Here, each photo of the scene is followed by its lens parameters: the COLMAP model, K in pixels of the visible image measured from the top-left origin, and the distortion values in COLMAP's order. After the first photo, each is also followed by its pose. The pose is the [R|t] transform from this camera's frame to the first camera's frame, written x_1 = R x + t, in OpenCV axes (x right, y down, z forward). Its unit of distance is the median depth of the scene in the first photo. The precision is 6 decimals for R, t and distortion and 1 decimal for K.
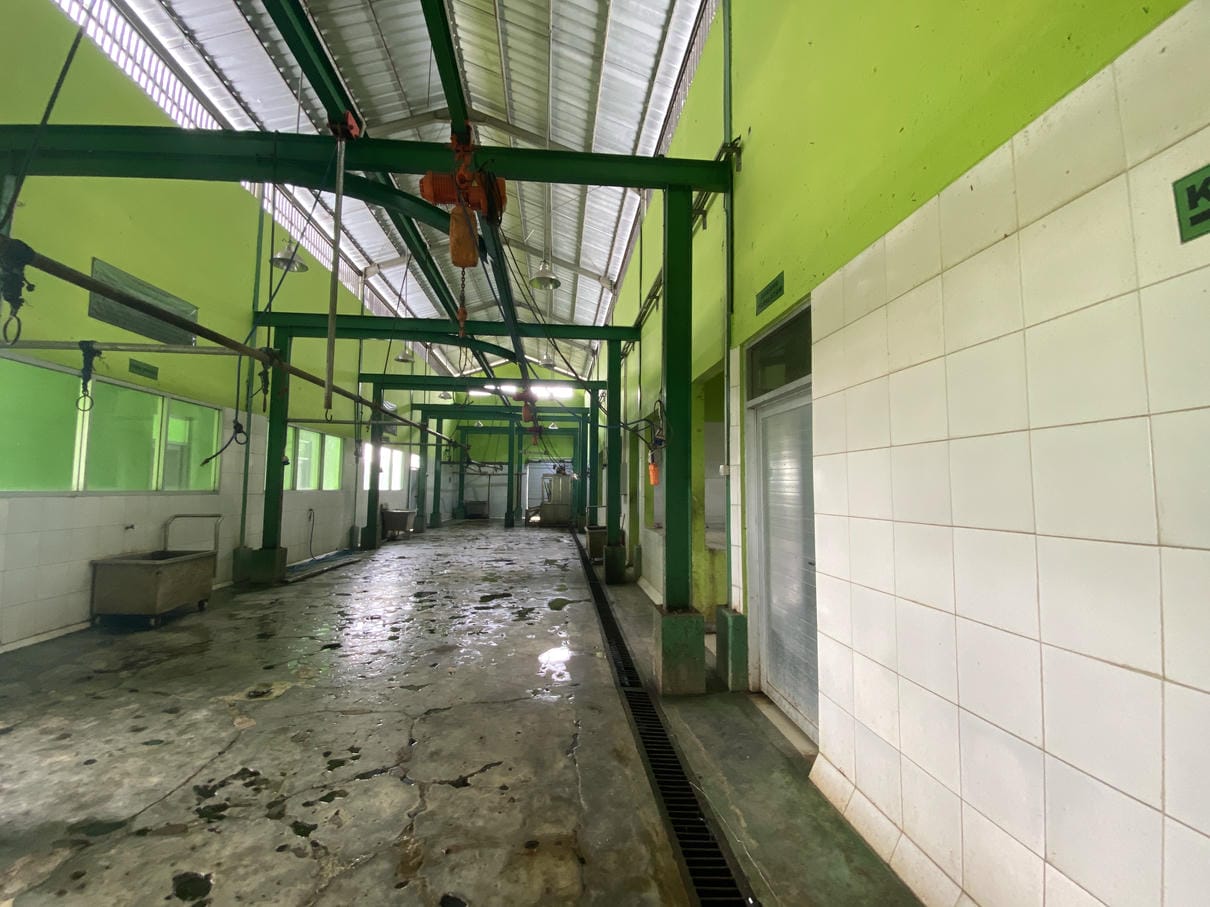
lens RADIAL K [[491.1, 0, 602.7], [0, 491.1, 453.7], [0, 0, 1]] dist [0.053096, -0.040892]
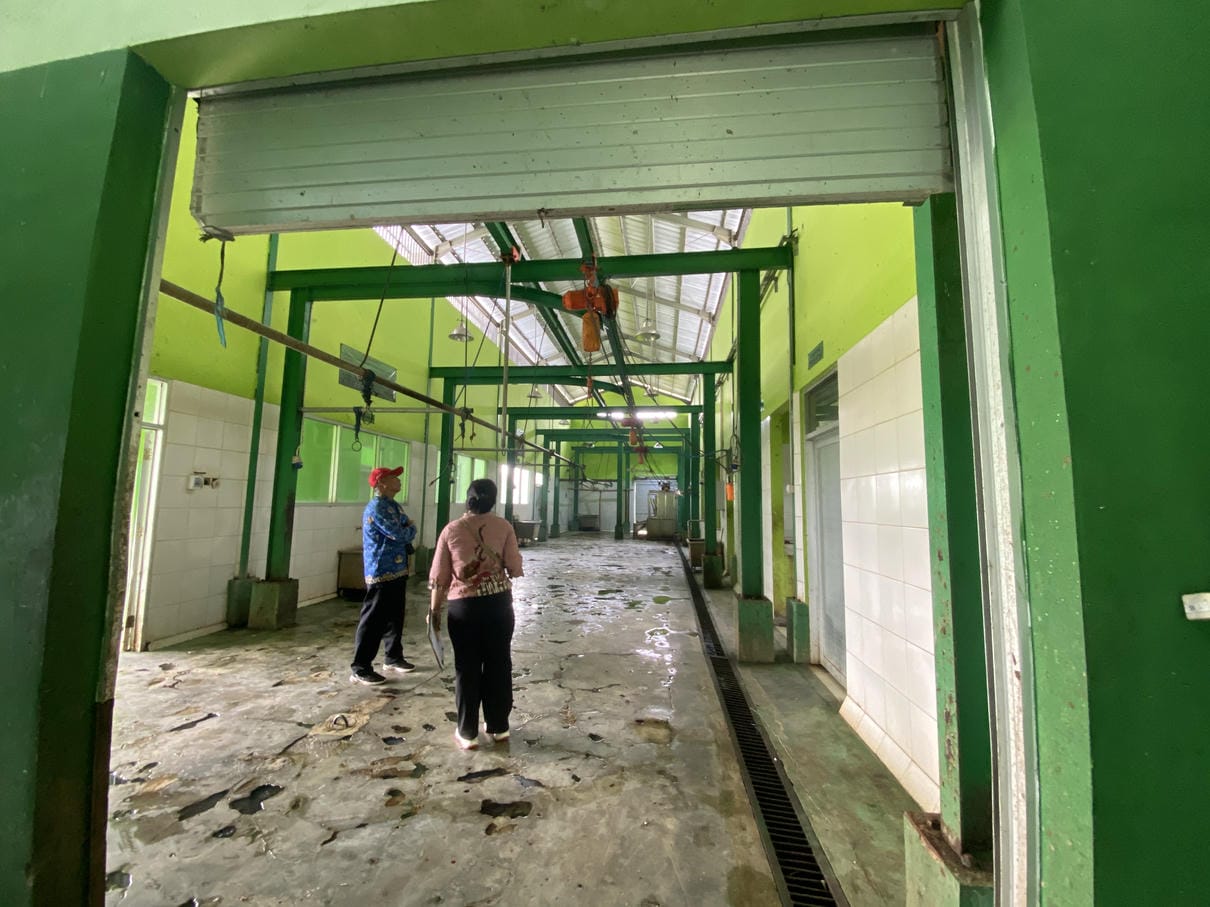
lens RADIAL K [[491.1, 0, 602.7], [0, 491.1, 453.7], [0, 0, 1]] dist [0.053096, -0.040892]
pose [[0.976505, -0.014548, -0.215005, 0.026432], [0.007623, 0.999426, -0.033002, -0.009063], [0.215362, 0.030588, 0.976055, -0.168028]]
